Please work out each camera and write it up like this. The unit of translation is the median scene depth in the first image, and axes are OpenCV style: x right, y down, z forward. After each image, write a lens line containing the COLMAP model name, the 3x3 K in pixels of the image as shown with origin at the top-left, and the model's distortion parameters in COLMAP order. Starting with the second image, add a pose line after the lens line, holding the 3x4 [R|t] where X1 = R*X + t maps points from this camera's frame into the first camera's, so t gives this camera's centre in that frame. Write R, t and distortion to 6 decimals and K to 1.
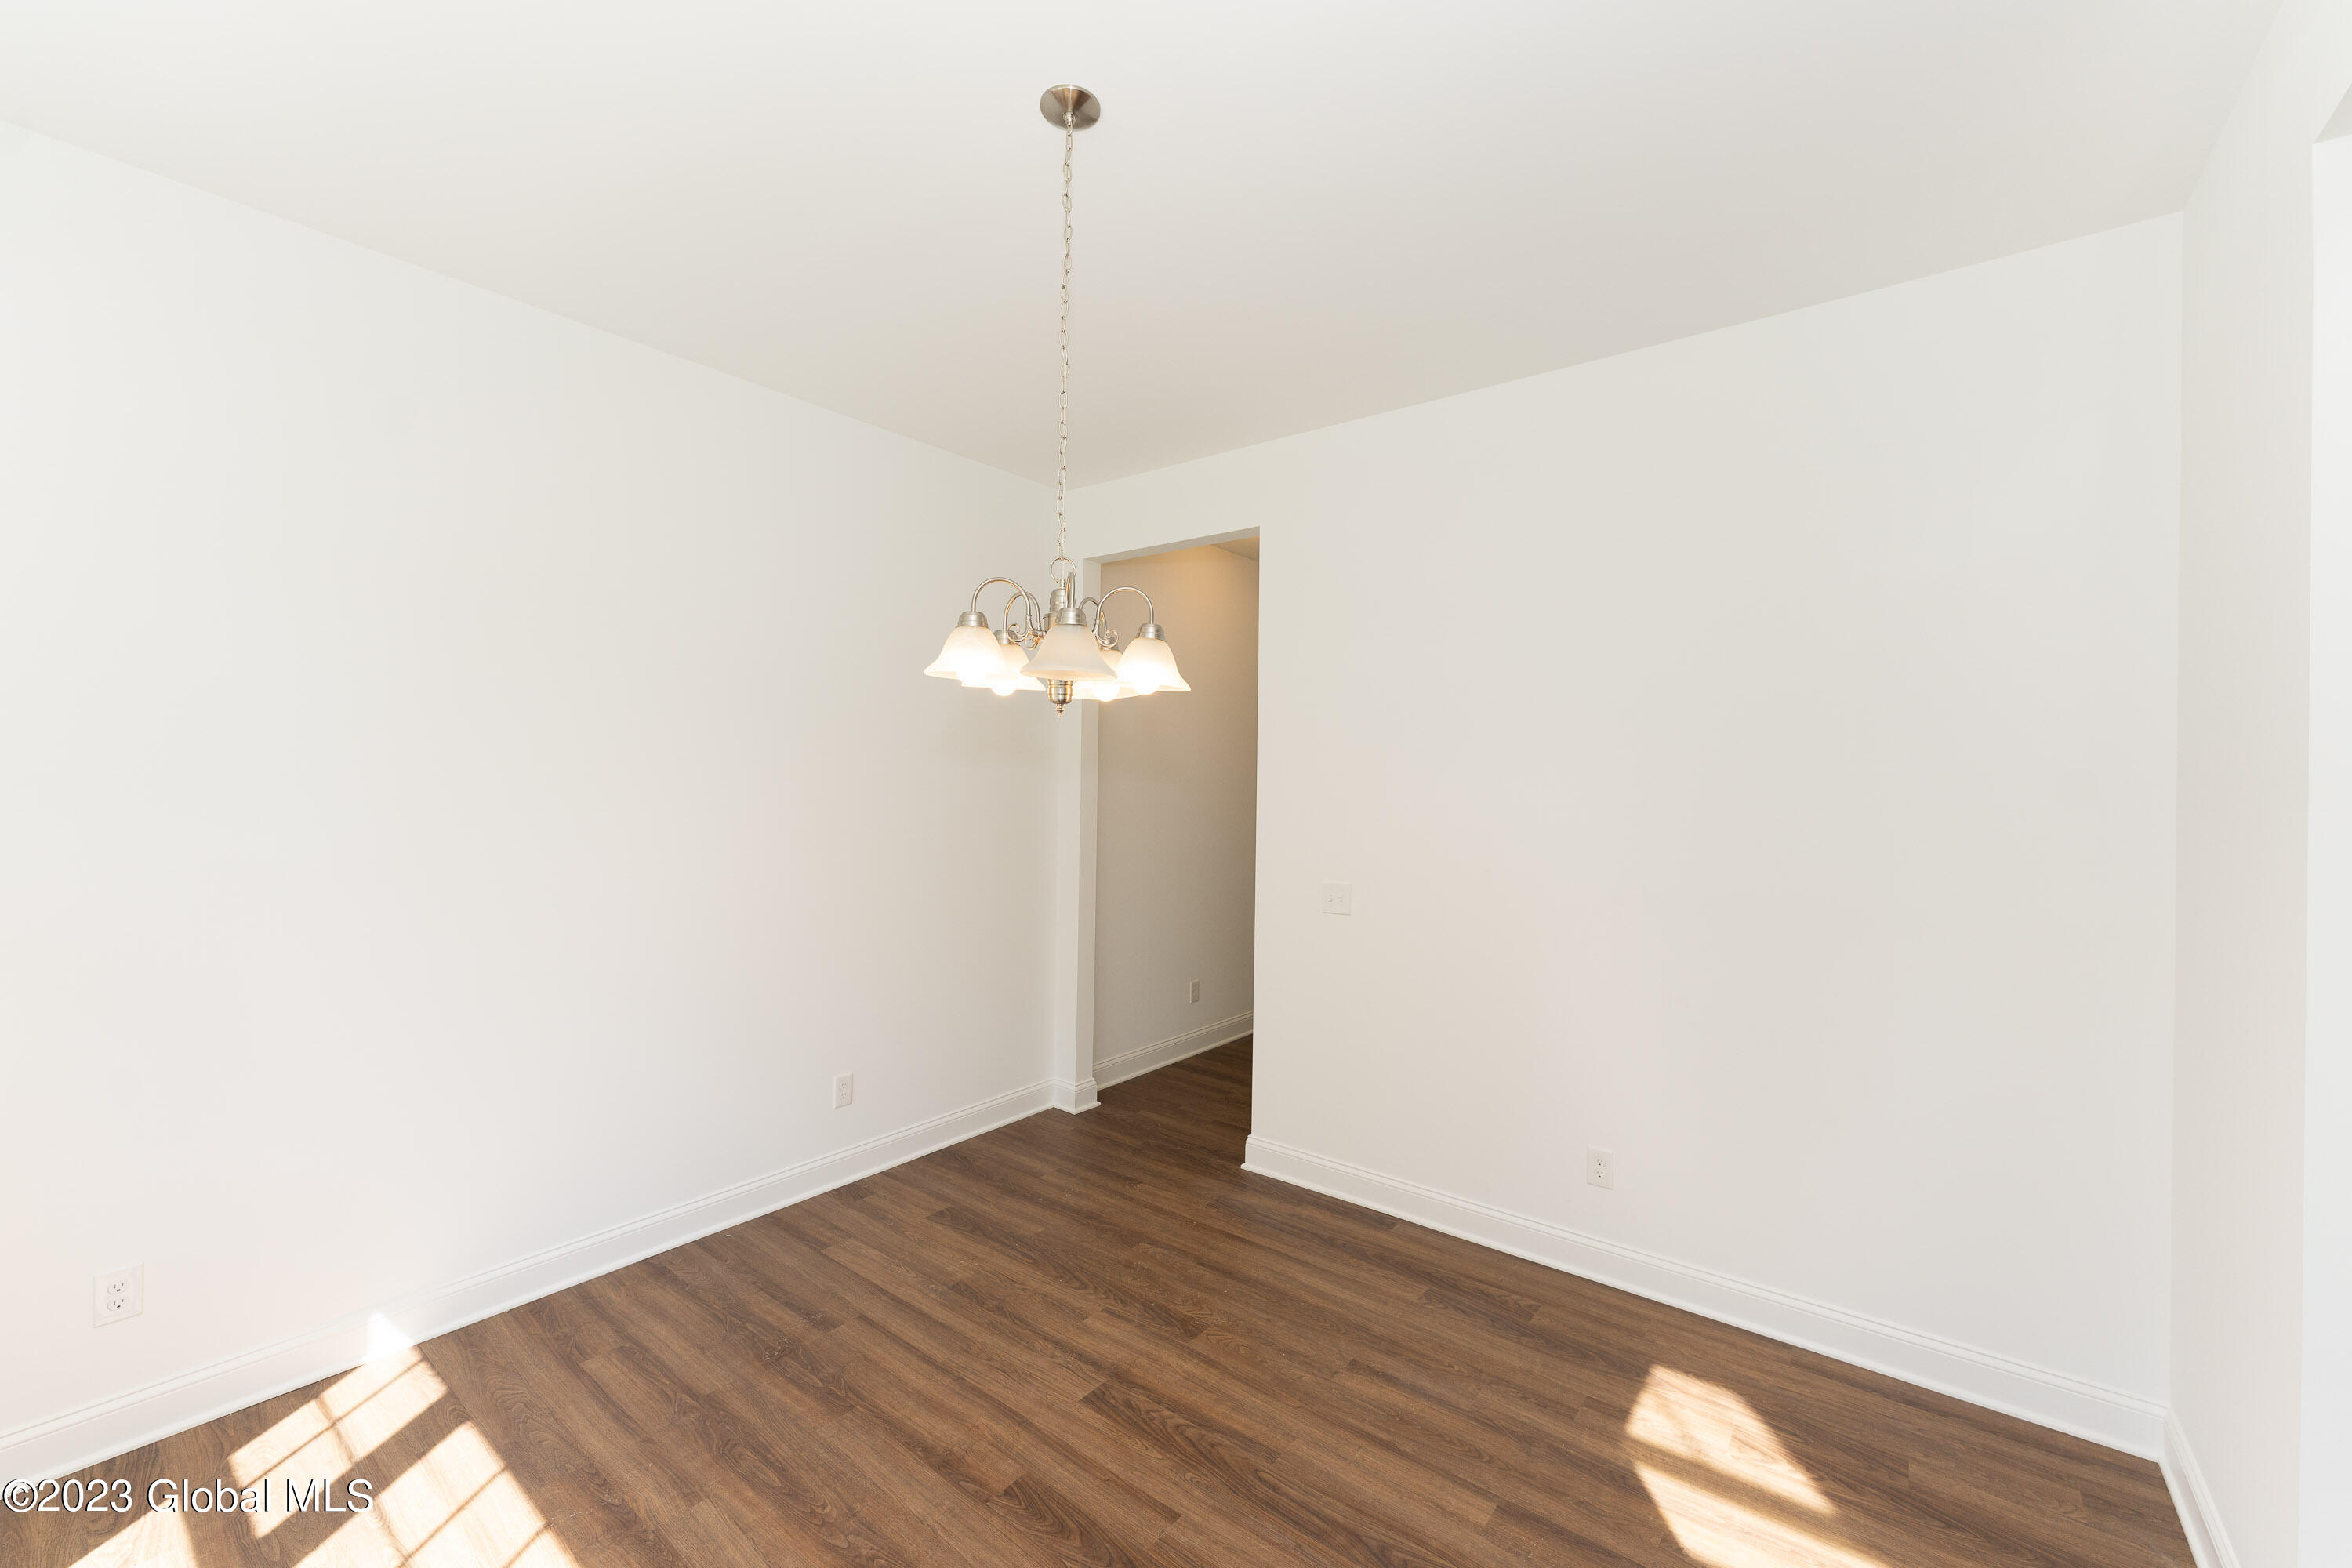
lens RADIAL K [[935.3, 0, 1167.0], [0, 935.3, 798.4], [0, 0, 1]] dist [0.000544, 0.000322]
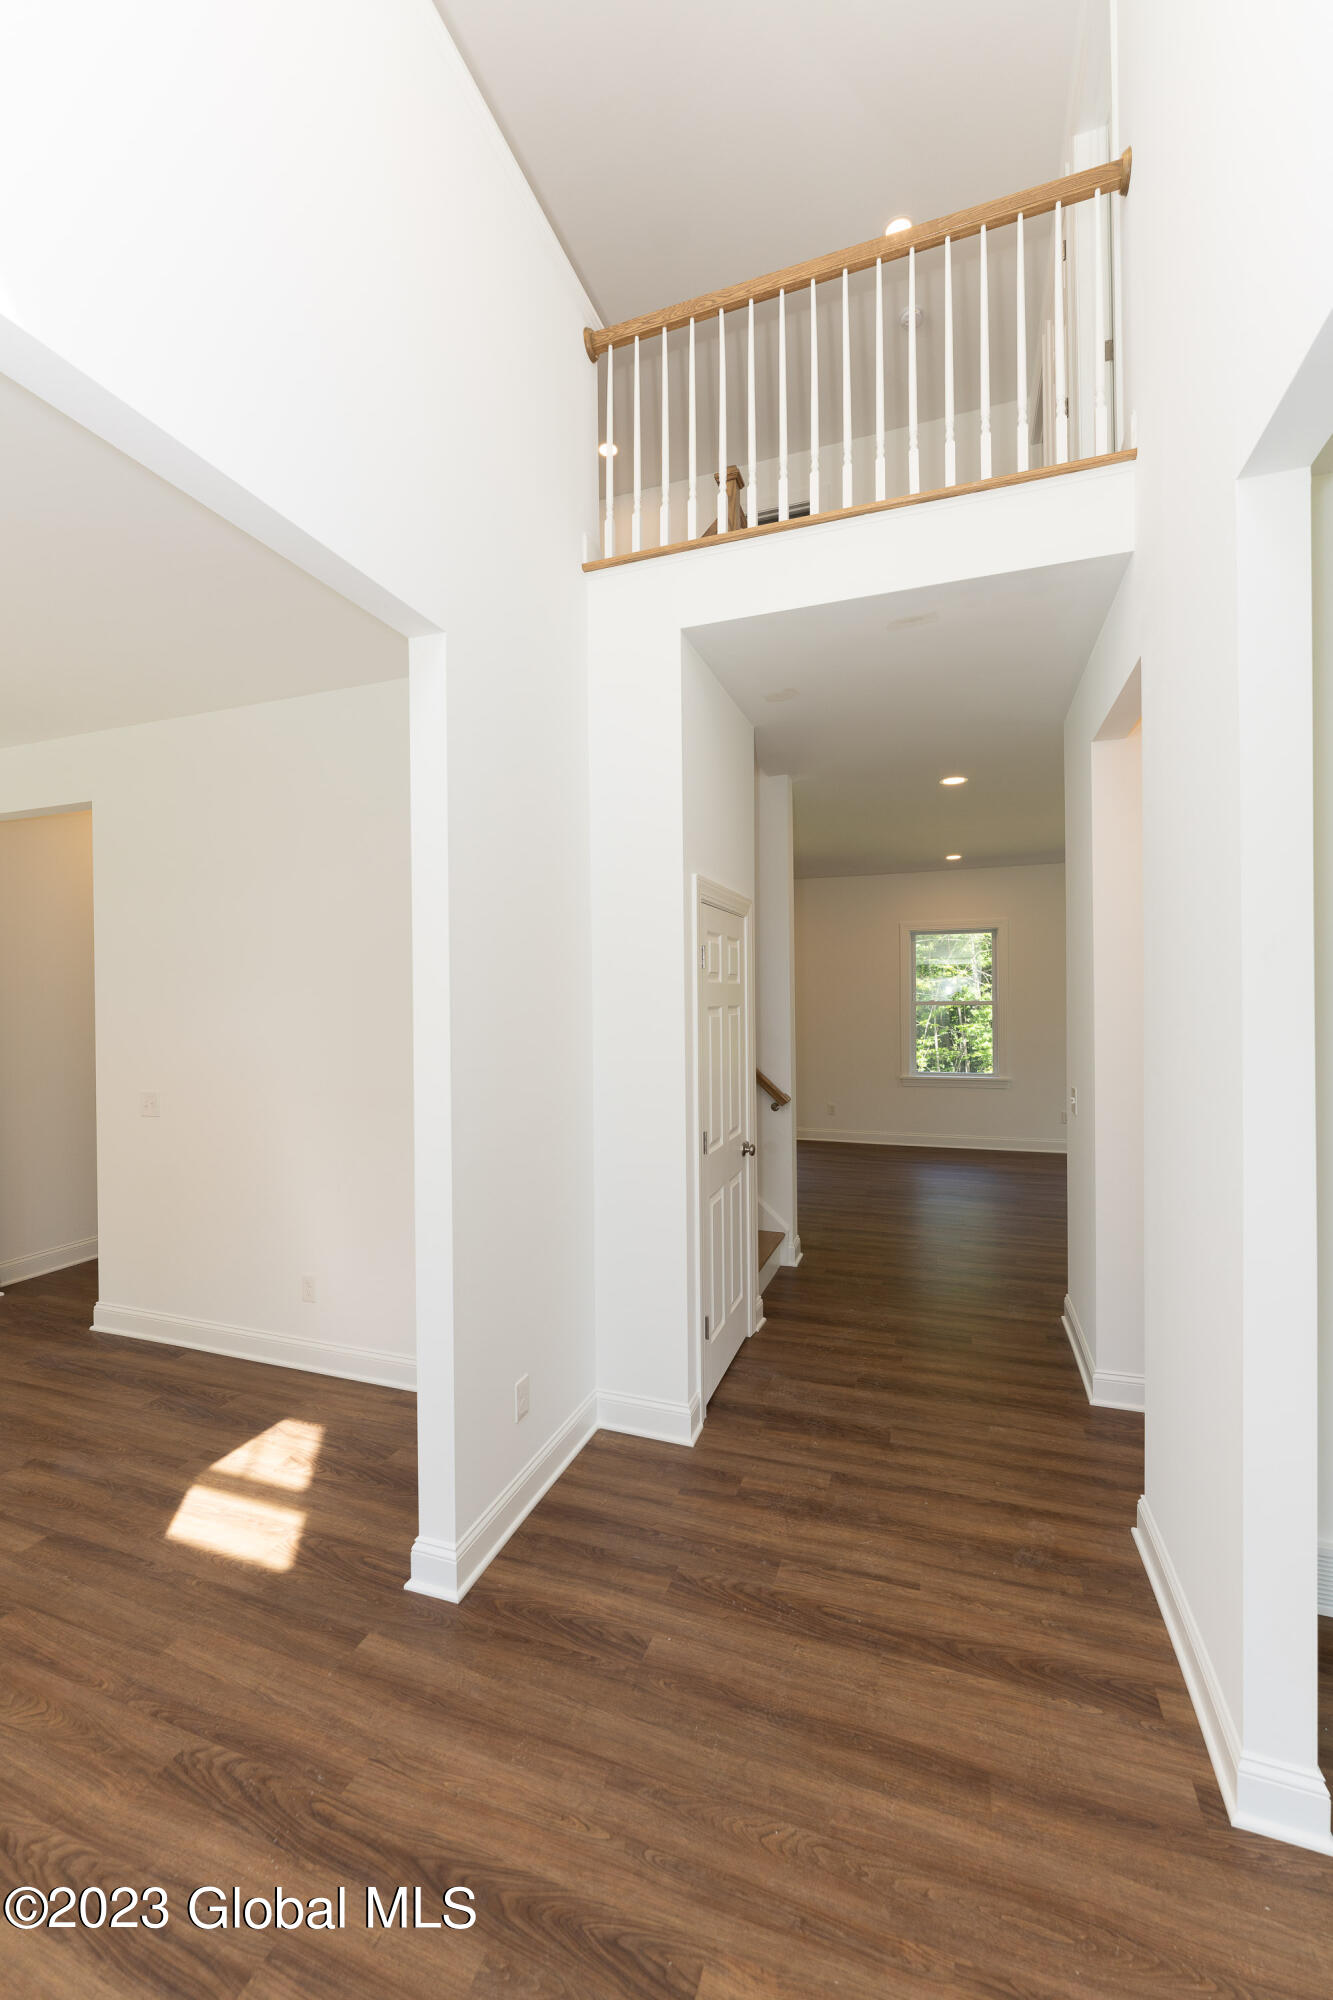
lens RADIAL K [[795.3, 0, 654.8], [0, 795.3, 989.8], [0, 0, 1]] dist [0.000544, 0.000322]
pose [[0.948112, -0.011731, 0.317719, 0.665587], [0.022976, 0.999234, -0.031671, 0.001351], [-0.317104, 0.037328, 0.947656, -0.345713]]
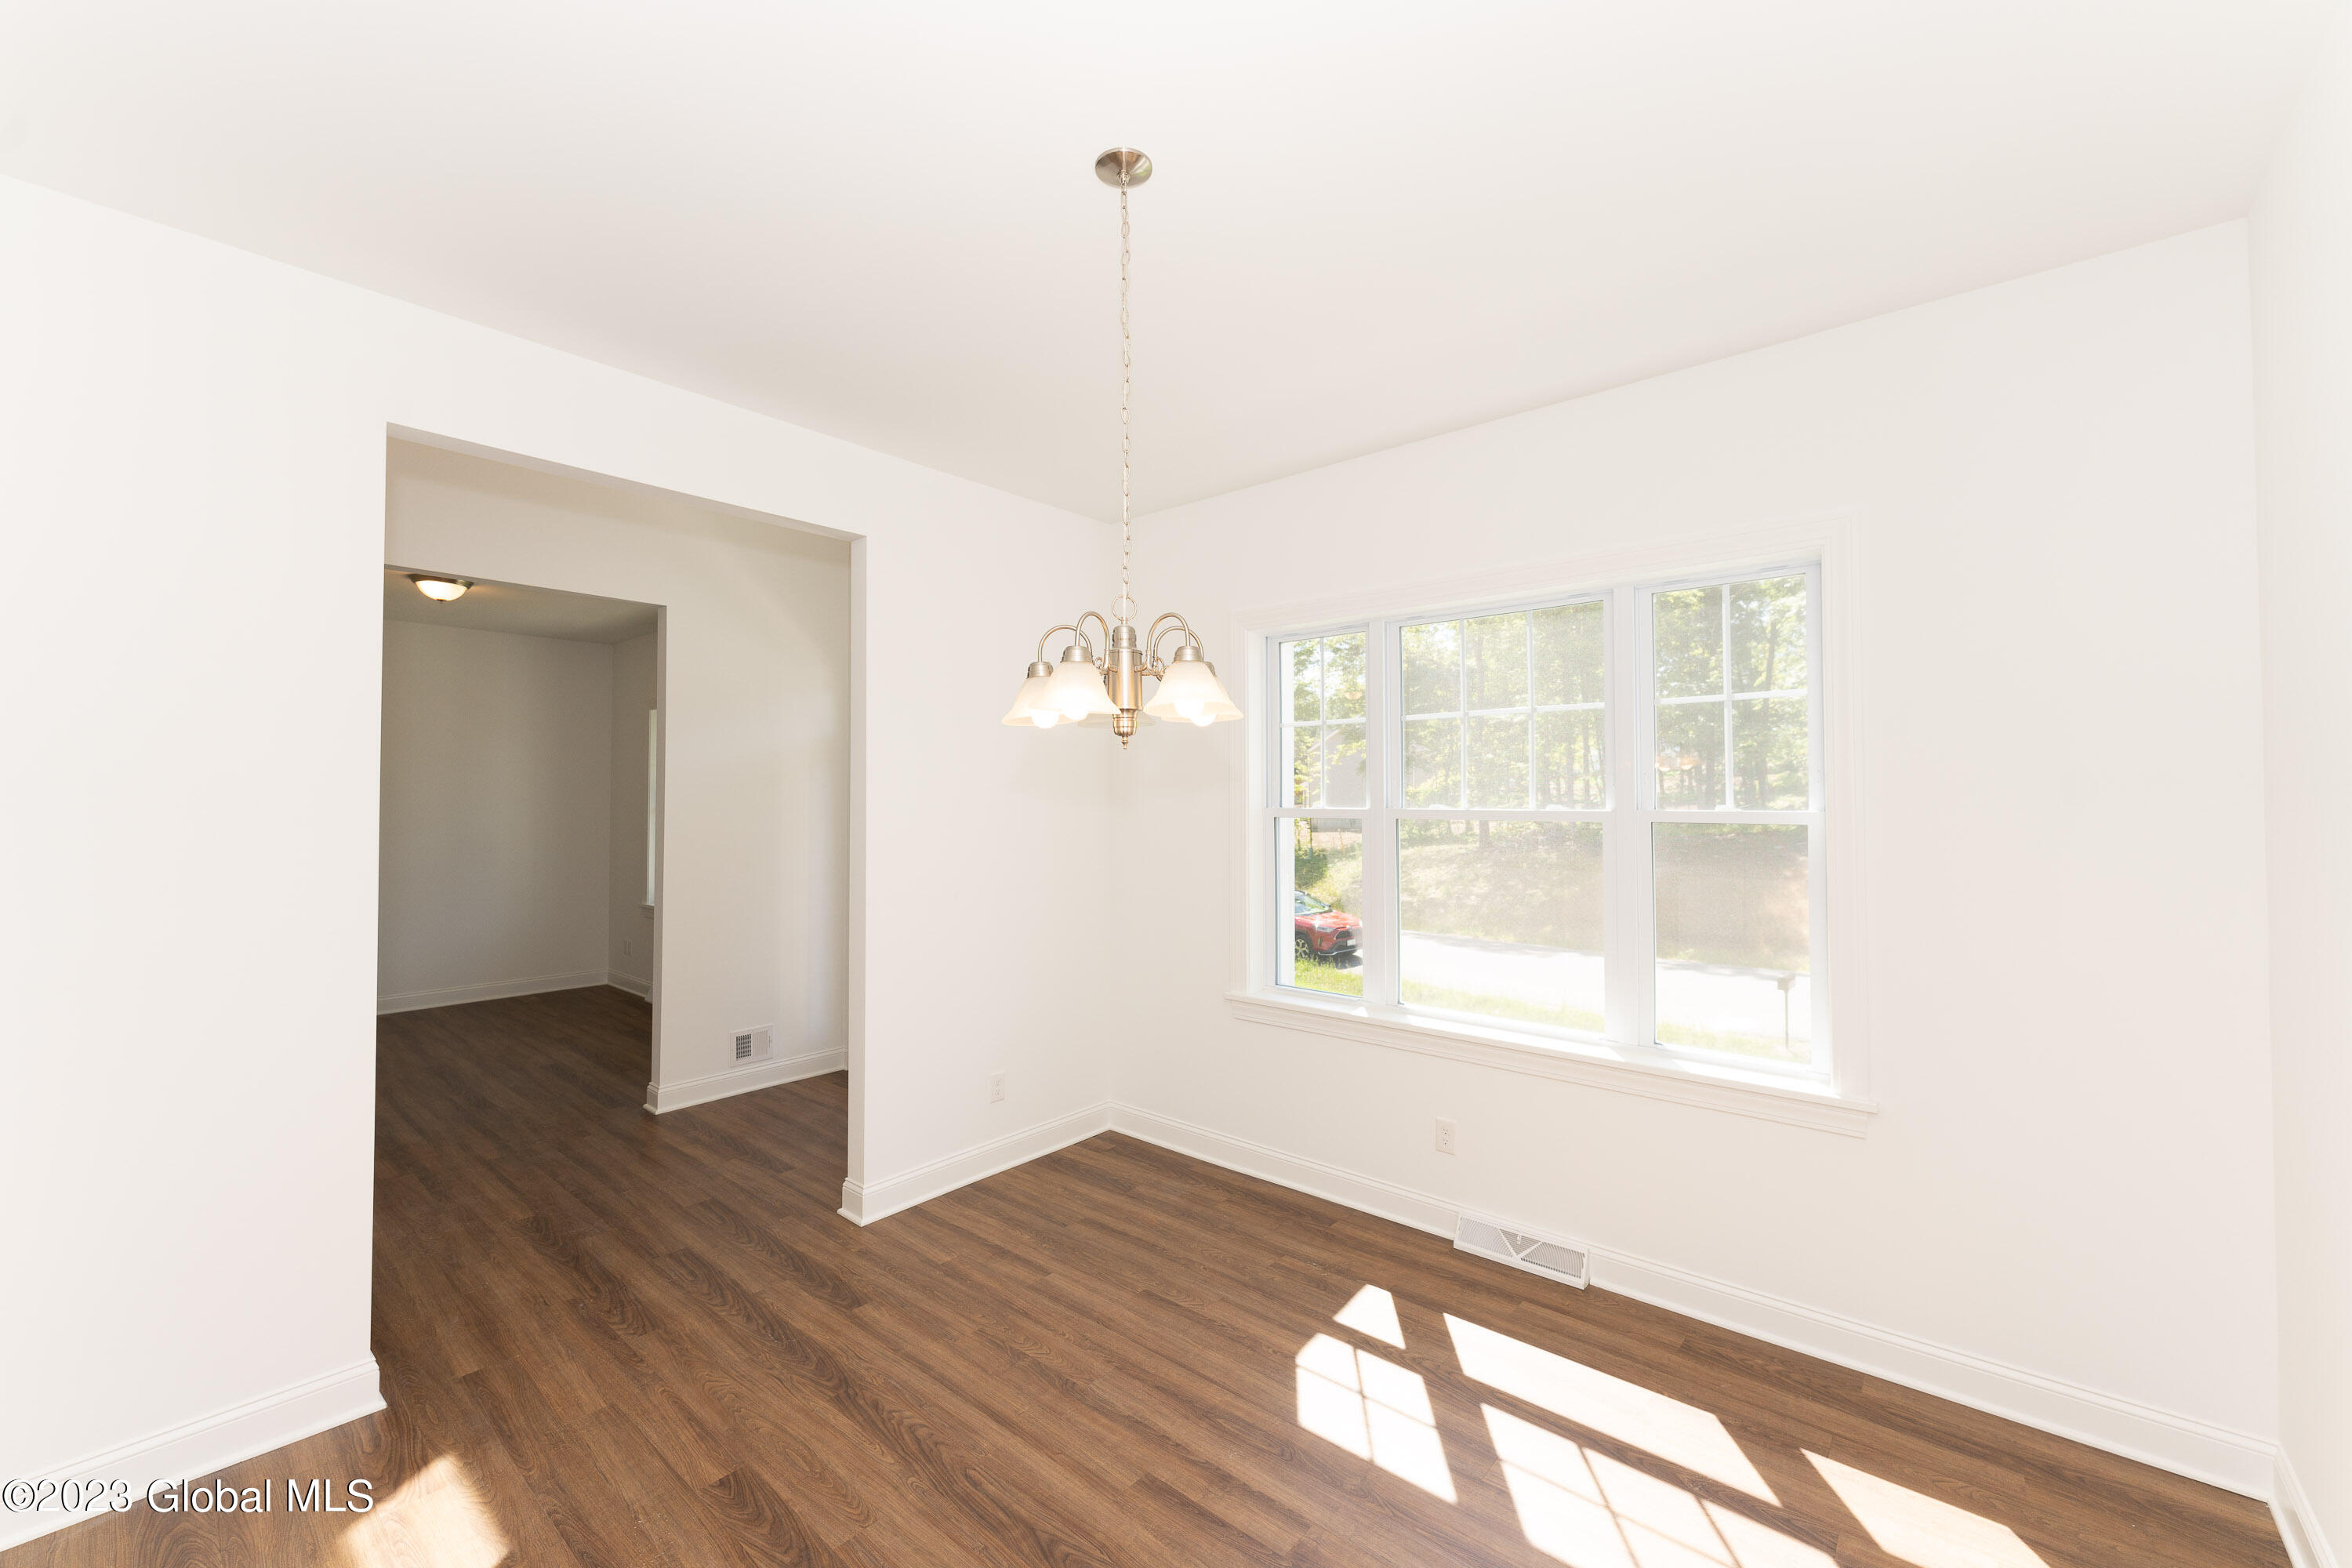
lens RADIAL K [[935.3, 0, 1173.5], [0, 935.3, 788.8], [0, 0, 1]] dist [0.000544, 0.000322]
pose [[-0.999146, -0.011472, 0.039690, -0.152909], [-0.011176, 0.999908, 0.007674, -0.036472], [-0.039775, 0.007224, -0.999183, 1.477764]]
